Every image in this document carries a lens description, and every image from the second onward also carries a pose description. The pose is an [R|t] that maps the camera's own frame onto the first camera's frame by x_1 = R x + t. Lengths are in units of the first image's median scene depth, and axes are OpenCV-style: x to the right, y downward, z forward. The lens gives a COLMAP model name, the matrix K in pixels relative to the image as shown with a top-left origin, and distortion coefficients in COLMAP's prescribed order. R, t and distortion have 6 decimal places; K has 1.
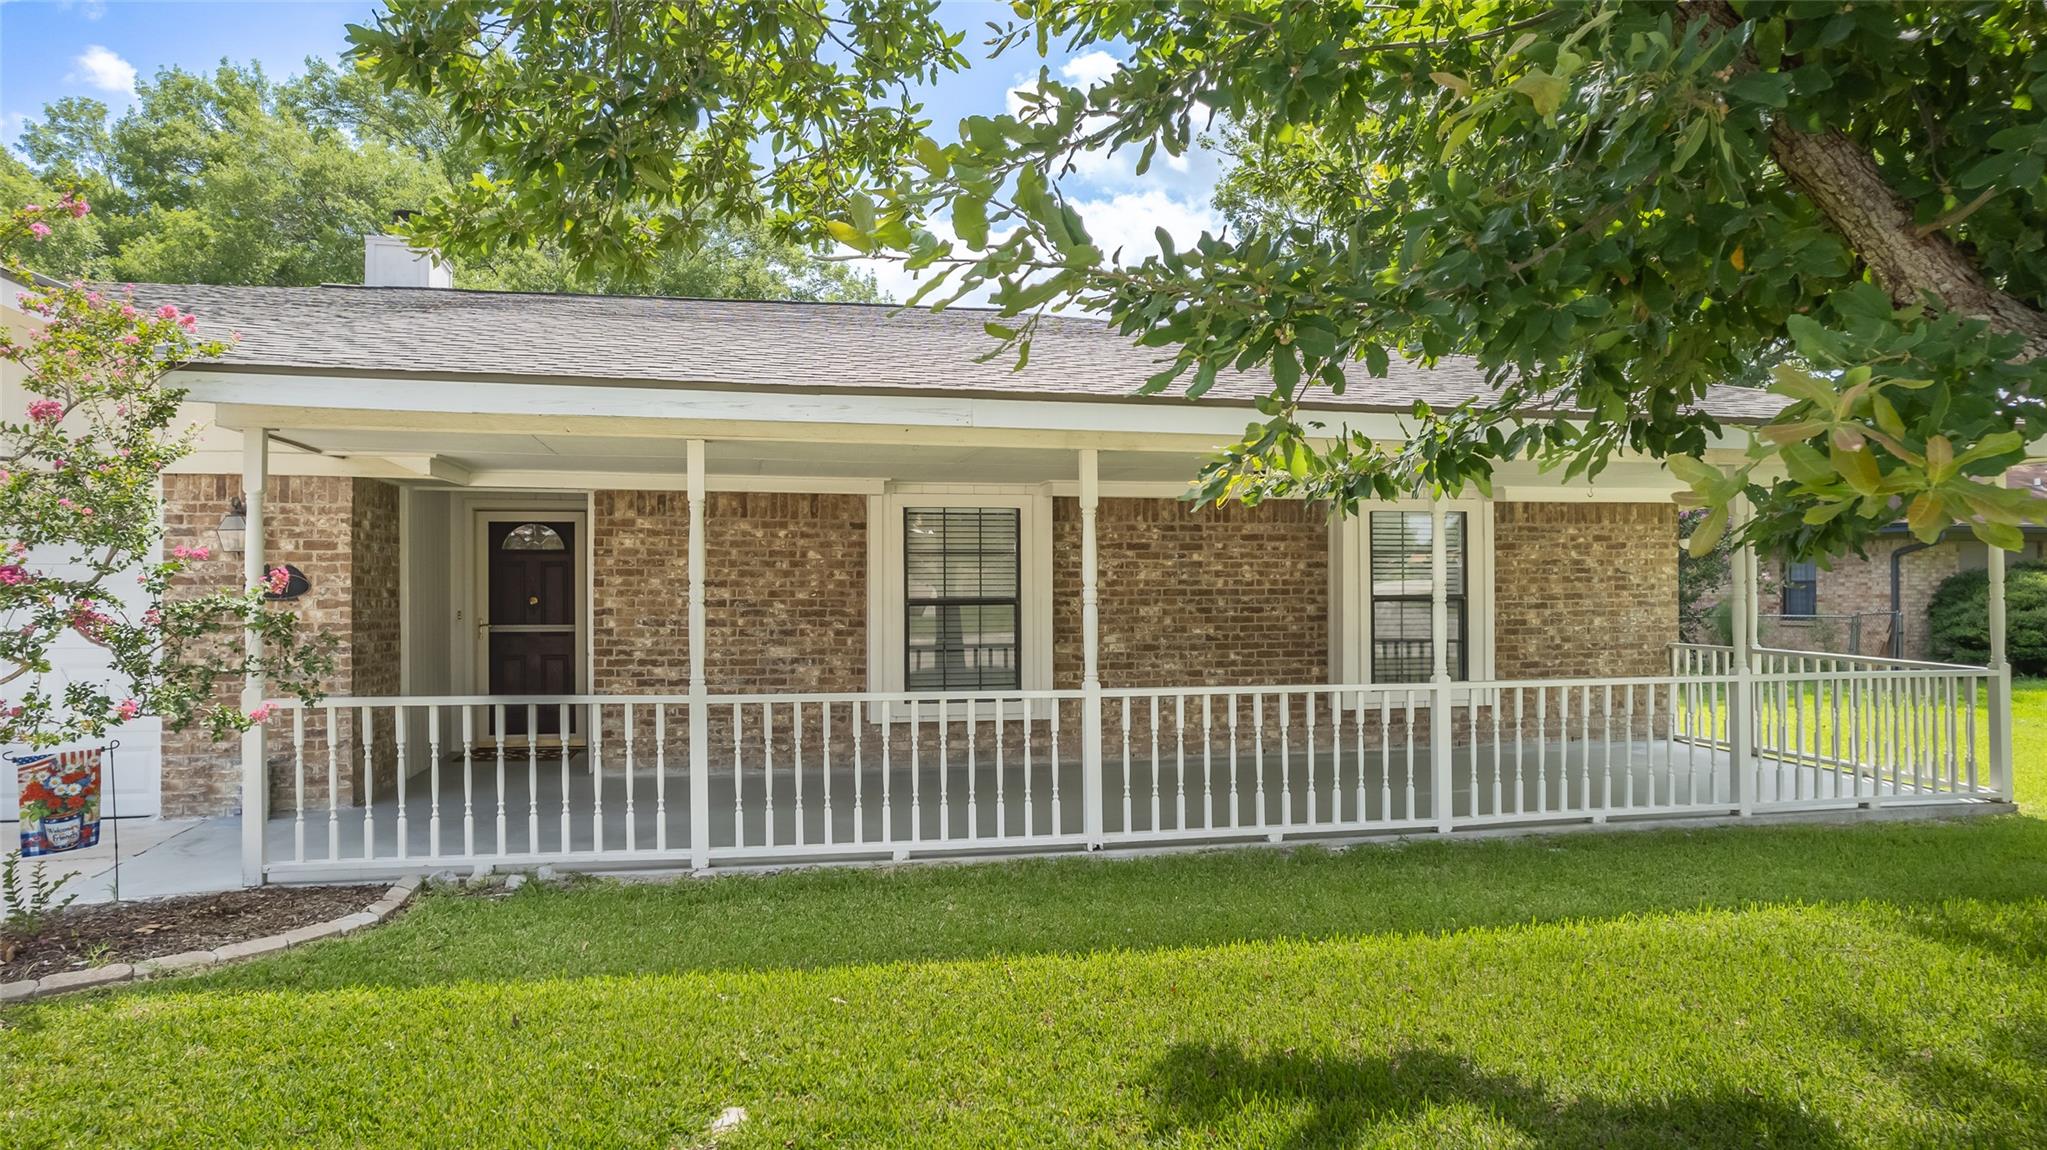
lens RADIAL K [[1292.8, 0, 1023.5], [0, 1292.8, 575.0], [0, 0, 1]] dist [-0.059910, 0.058733]
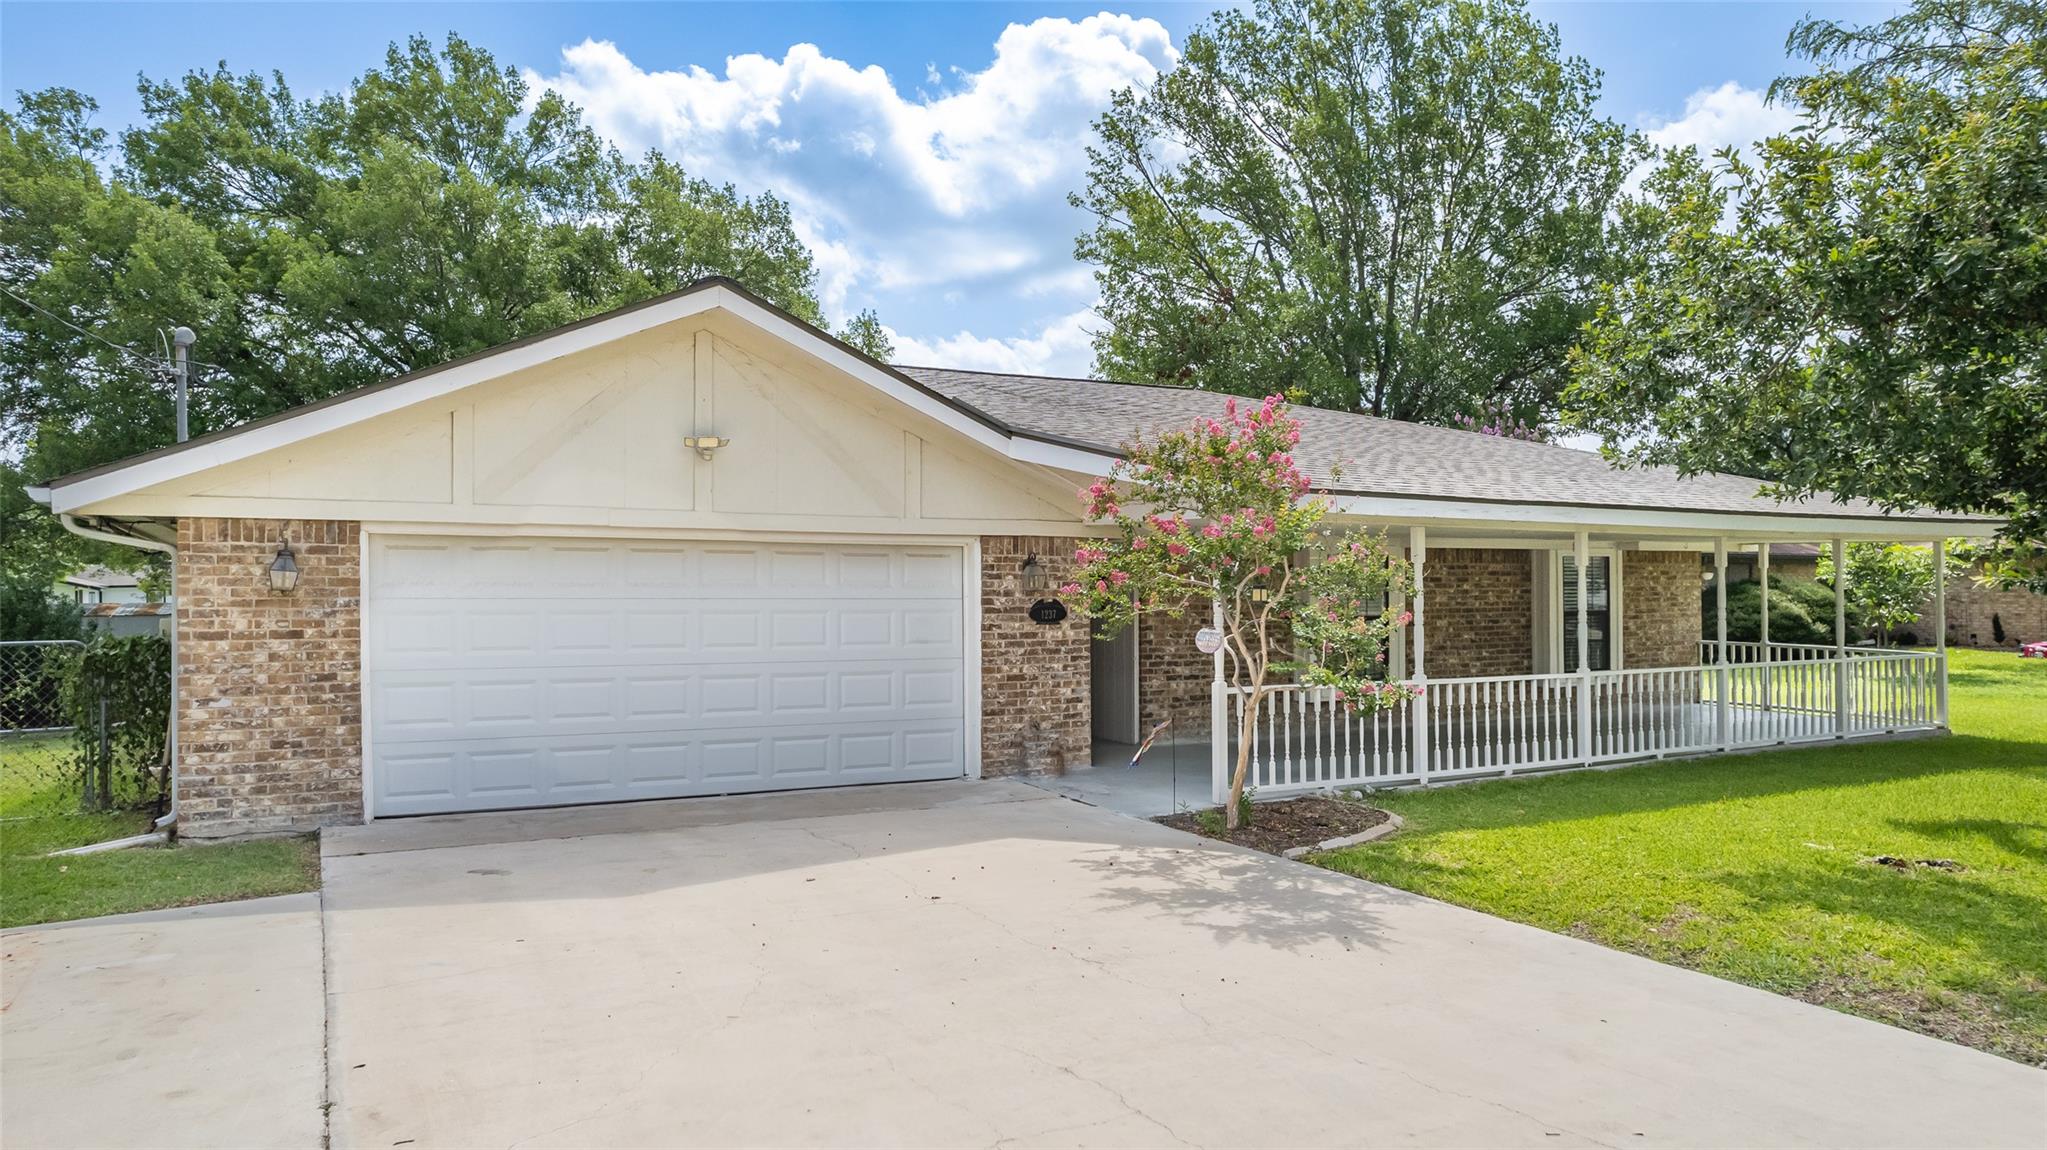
lens RADIAL K [[1292.8, 0, 1023.5], [0, 1292.8, 575.0], [0, 0, 1]] dist [-0.059910, 0.058733]
pose [[0.963894, 0.002285, 0.266276, -0.755781], [-0.002448, 0.999997, 0.000279, -0.026676], [-0.266274, -0.000921, 0.963897, -0.296548]]
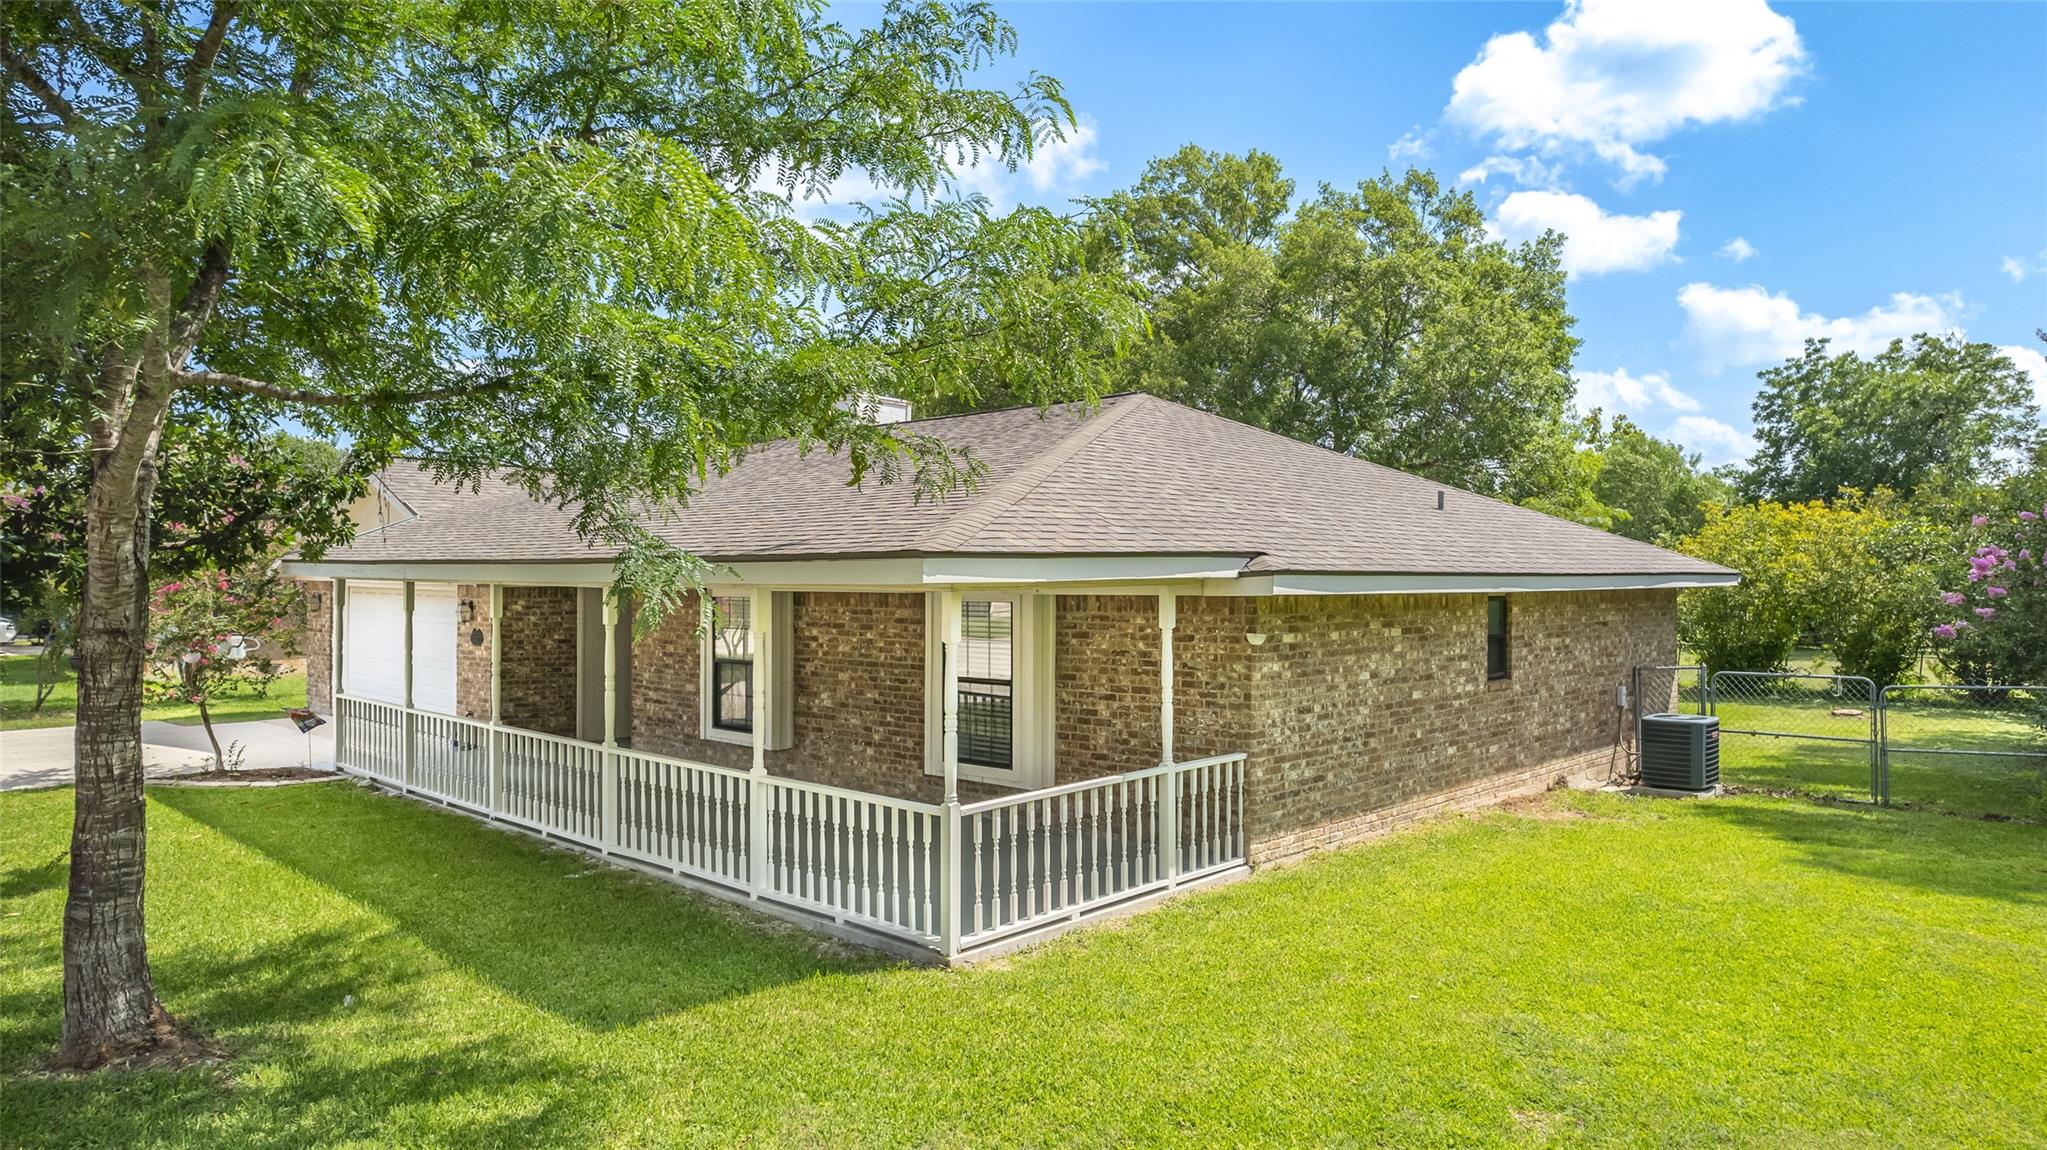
lens RADIAL K [[1292.8, 0, 1023.5], [0, 1292.8, 575.0], [0, 0, 1]] dist [-0.059910, 0.058733]
pose [[0.558590, 0.001219, -0.829443, 1.254544], [-0.000451, 0.999999, 0.001166, -0.074194], [0.829444, -0.000277, 0.558590, 0.427640]]
